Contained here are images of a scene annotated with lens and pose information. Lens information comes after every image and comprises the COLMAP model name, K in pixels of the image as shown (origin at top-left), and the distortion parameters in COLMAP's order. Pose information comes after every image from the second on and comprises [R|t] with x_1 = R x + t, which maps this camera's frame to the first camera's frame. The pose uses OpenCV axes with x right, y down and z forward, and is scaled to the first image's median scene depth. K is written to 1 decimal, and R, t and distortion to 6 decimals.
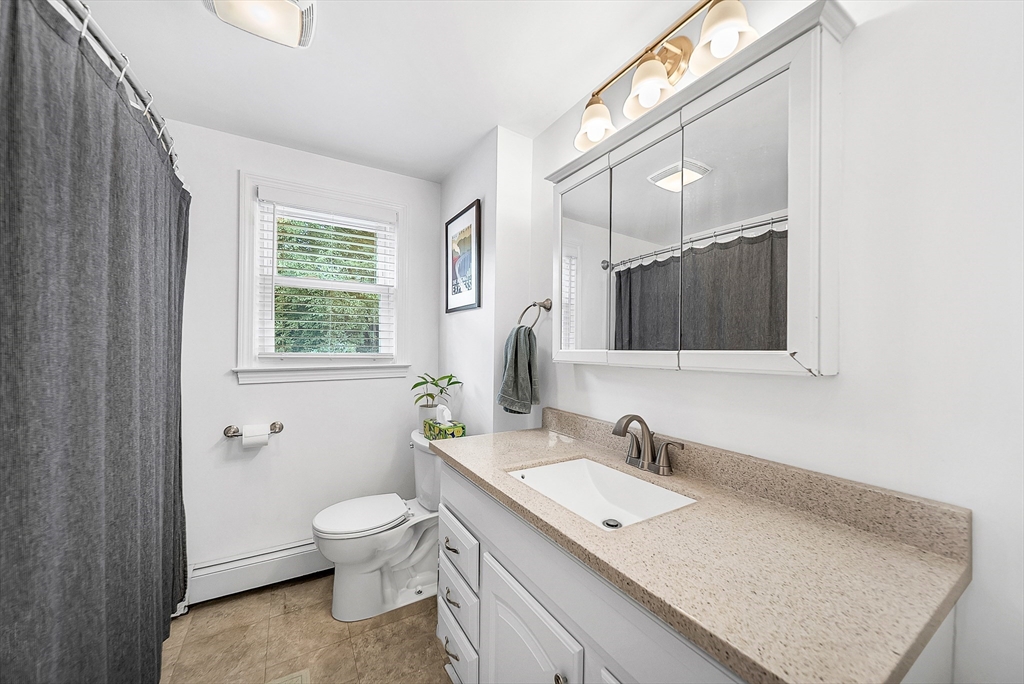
lens RADIAL K [[367.8, 0, 505.4], [0, 367.8, 342.5], [0, 0, 1]] dist [-0.001278, -0.000226]
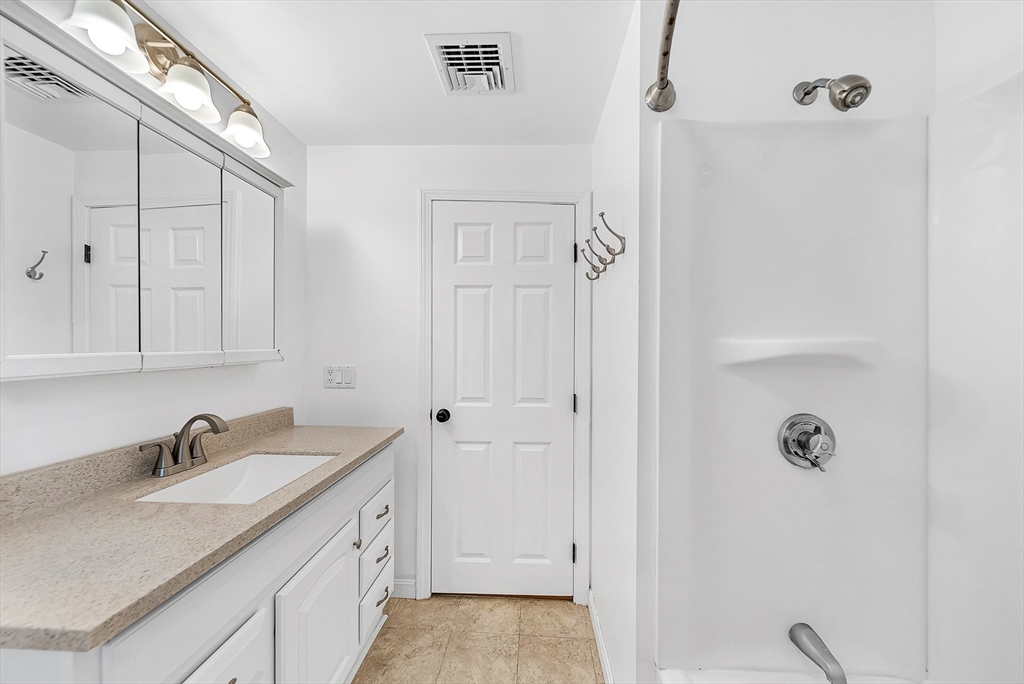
lens RADIAL K [[367.8, 0, 505.4], [0, 367.8, 342.5], [0, 0, 1]] dist [-0.001278, -0.000226]
pose [[-0.824161, -0.008636, 0.566290, -0.939199], [-0.019806, 0.999712, -0.013580, -0.006431], [-0.566009, -0.022408, -0.824094, 1.386346]]
